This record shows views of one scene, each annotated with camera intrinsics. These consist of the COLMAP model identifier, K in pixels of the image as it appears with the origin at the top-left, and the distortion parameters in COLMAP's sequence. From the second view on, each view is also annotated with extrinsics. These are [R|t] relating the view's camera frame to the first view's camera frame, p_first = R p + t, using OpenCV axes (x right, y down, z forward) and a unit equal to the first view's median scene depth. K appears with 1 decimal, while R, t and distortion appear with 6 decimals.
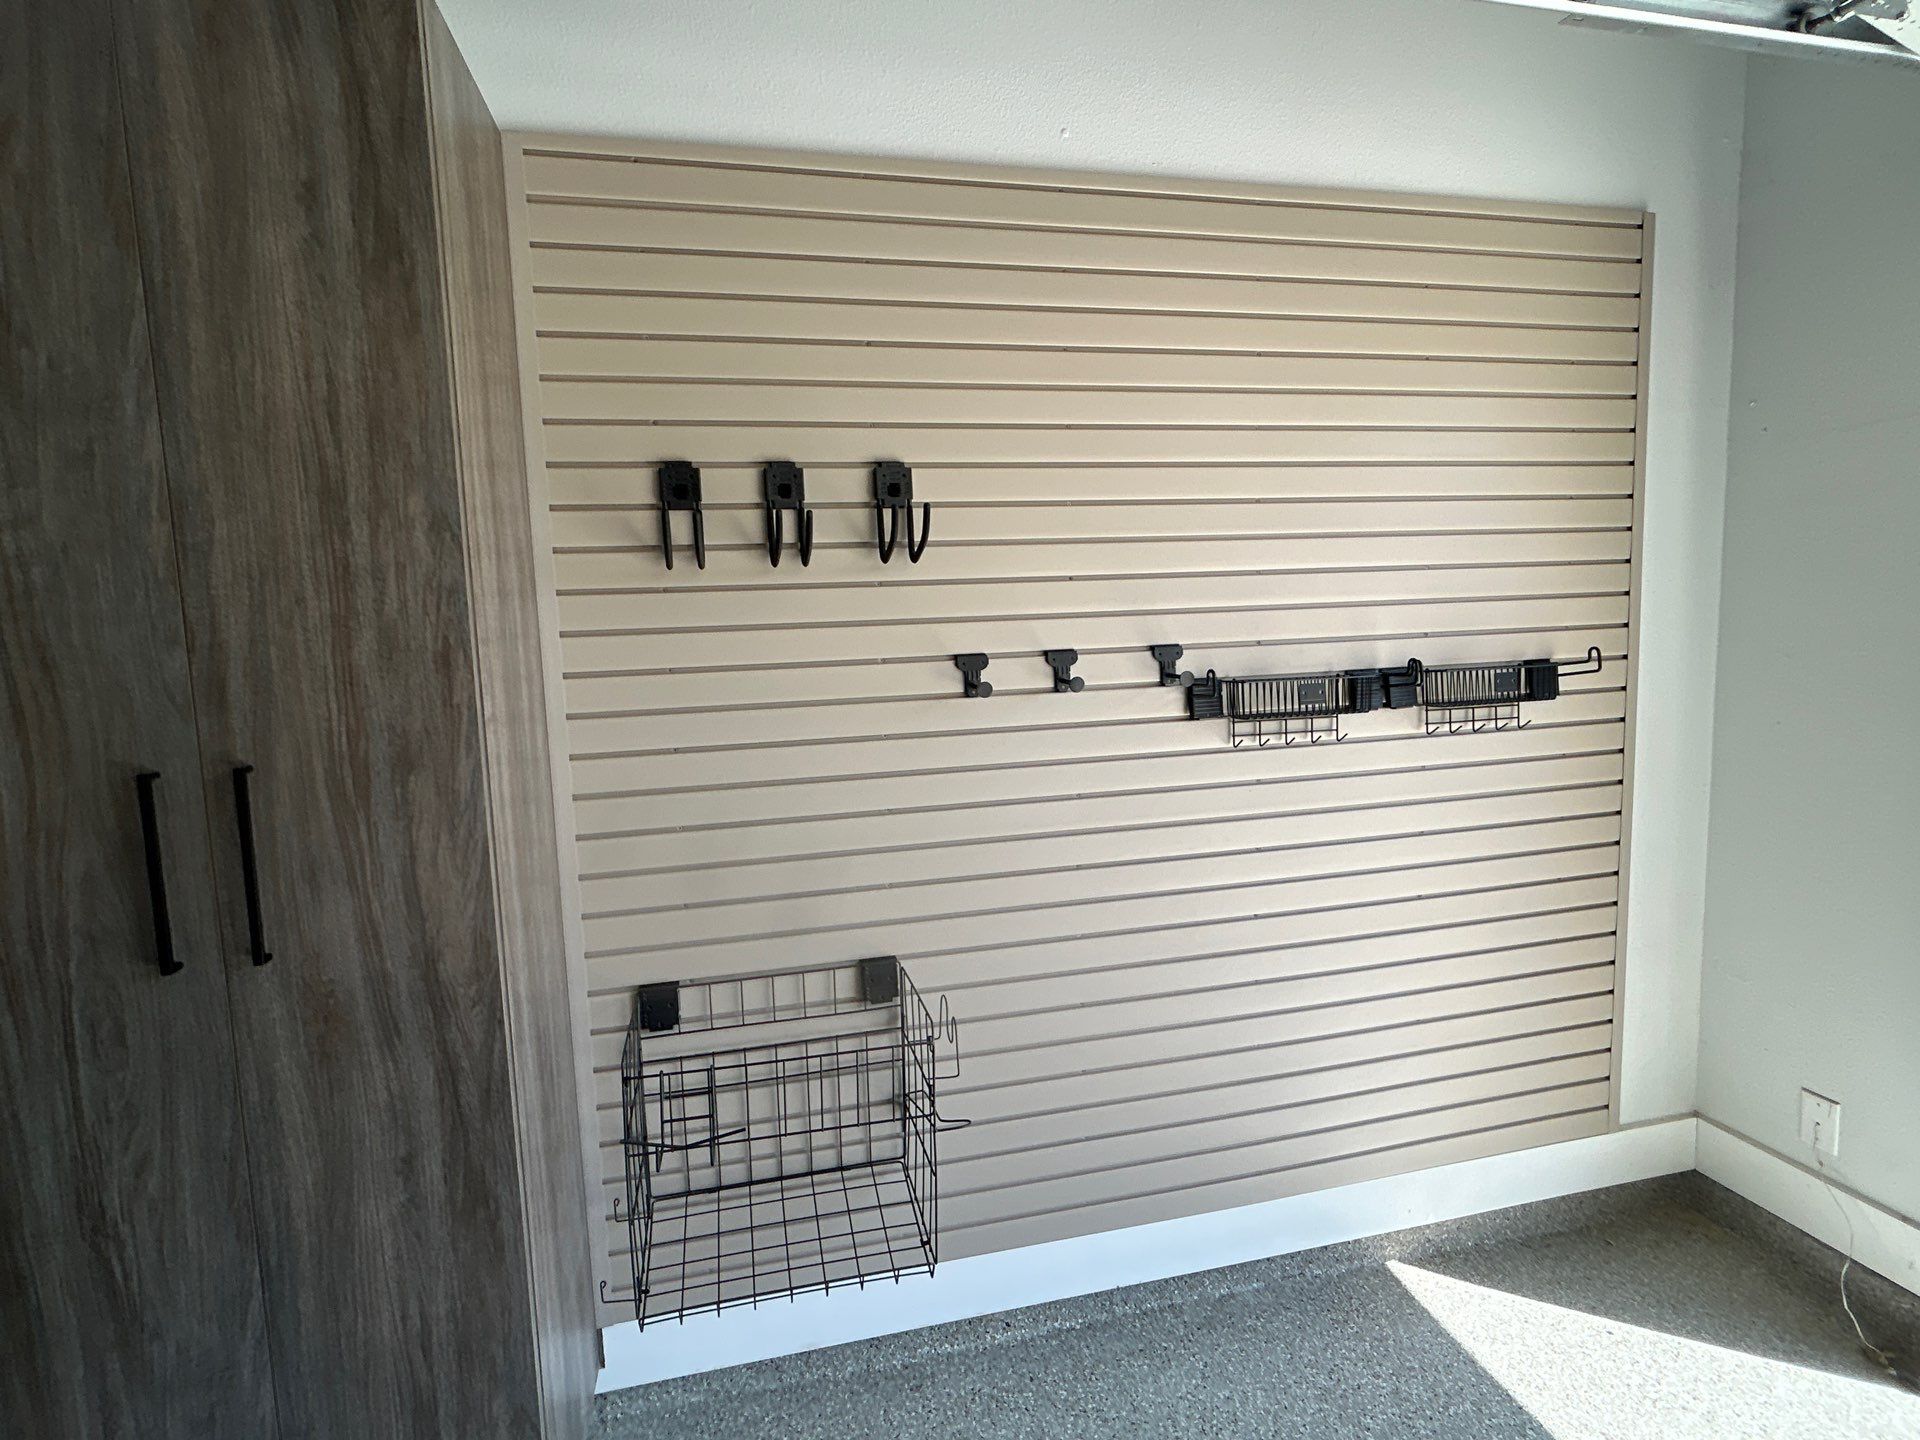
lens RADIAL K [[956.5, 0, 960.0], [0, 956.5, 720.0], [0, 0, 1]] dist [-0.000150, 0.000332]
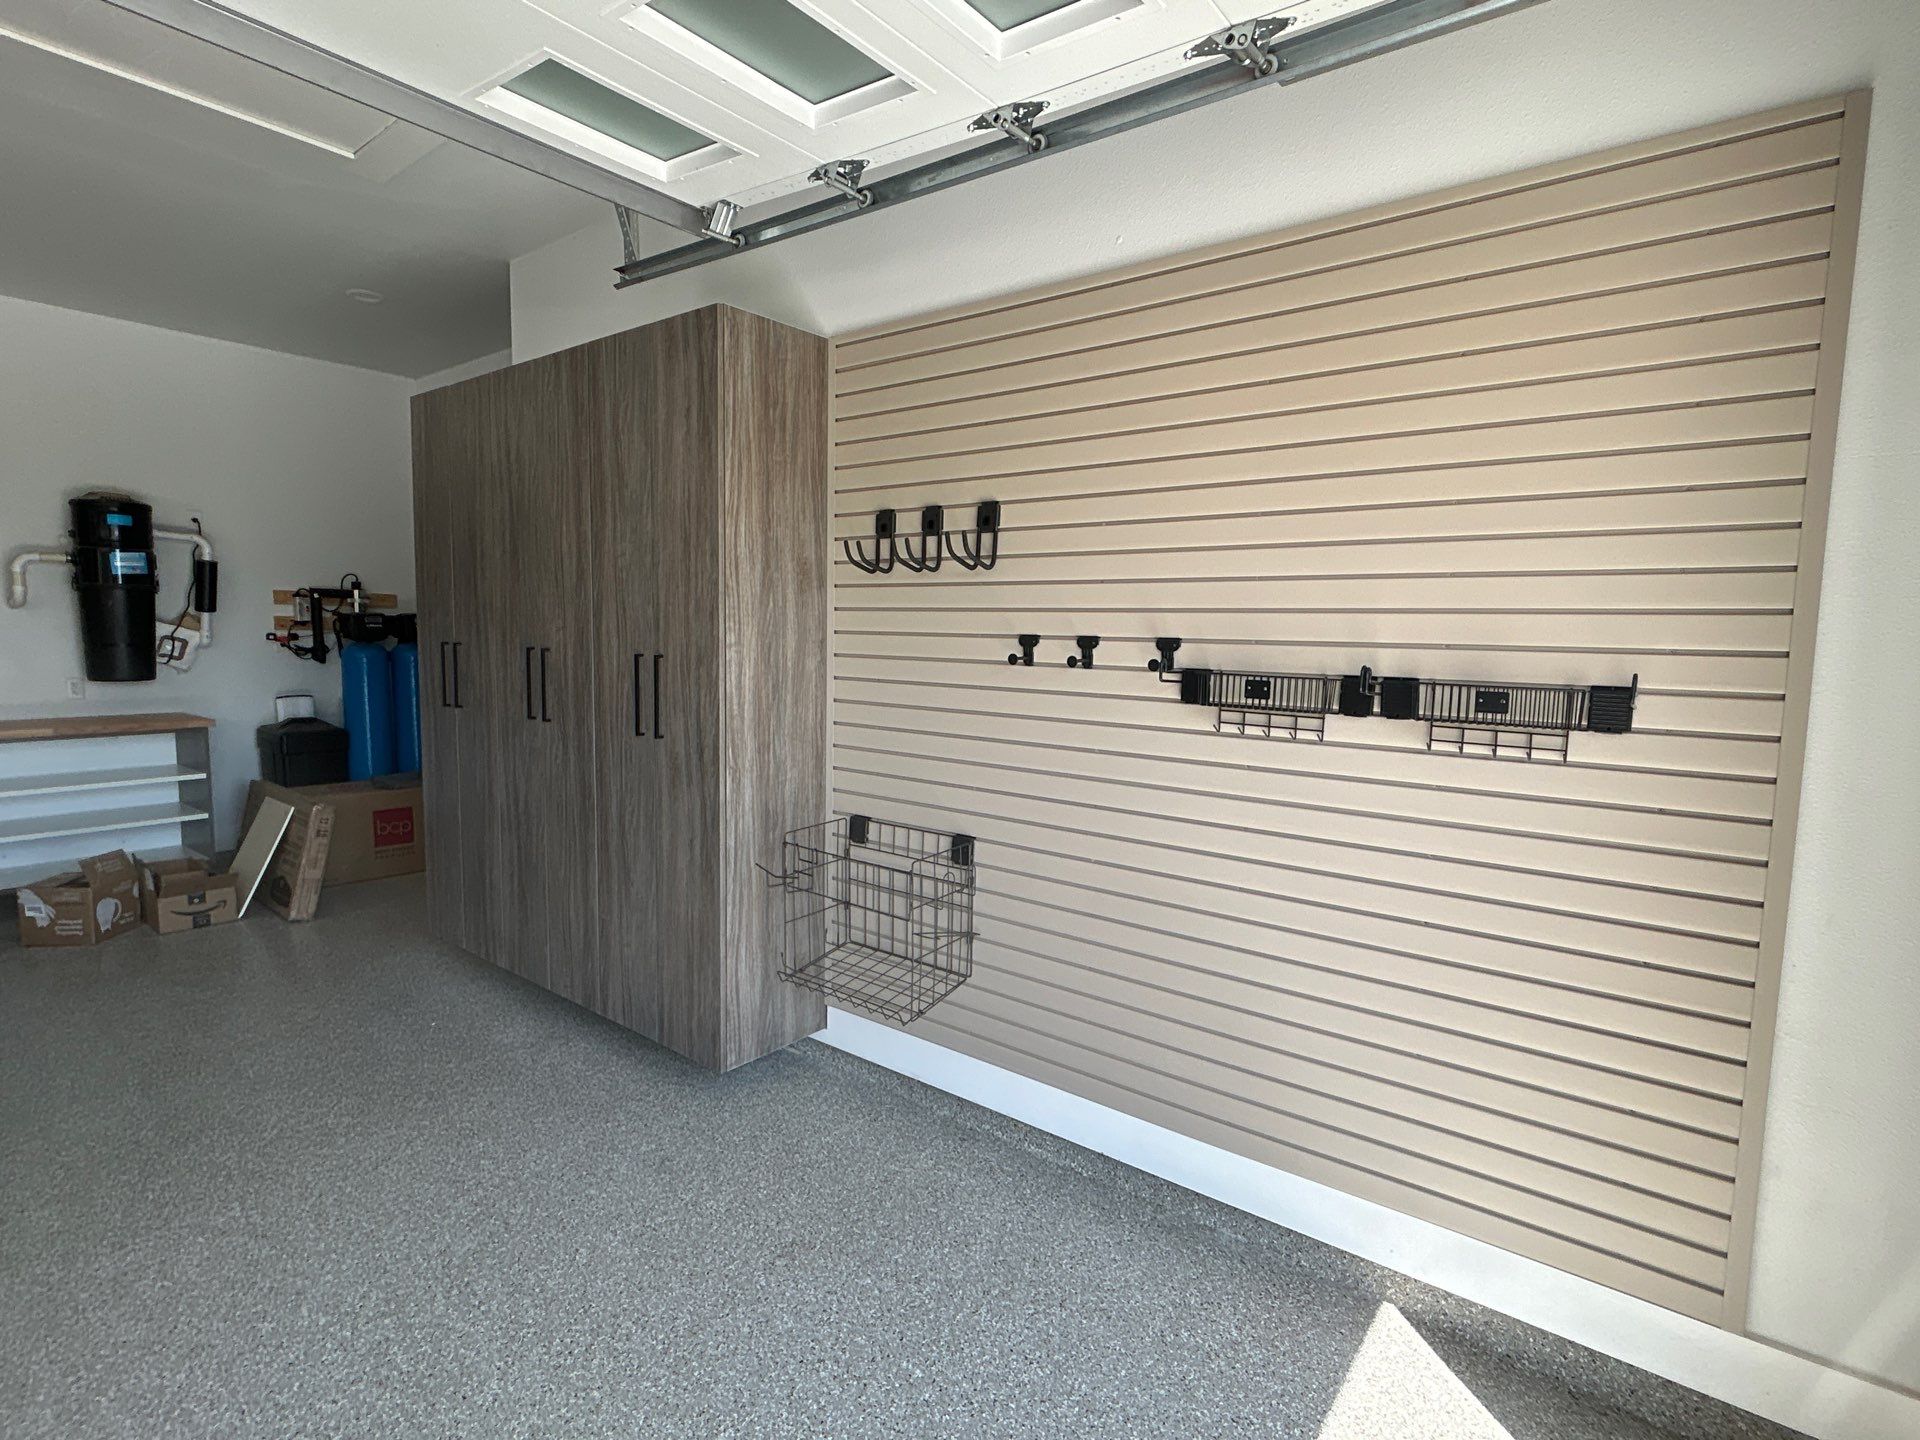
lens RADIAL K [[956.5, 0, 960.0], [0, 956.5, 720.0], [0, 0, 1]] dist [-0.000150, 0.000332]
pose [[0.625575, 0.125282, -0.770040, 1.117199], [-0.121370, 0.990633, 0.062571, -0.022428], [0.770666, 0.054316, 0.634920, 0.045314]]
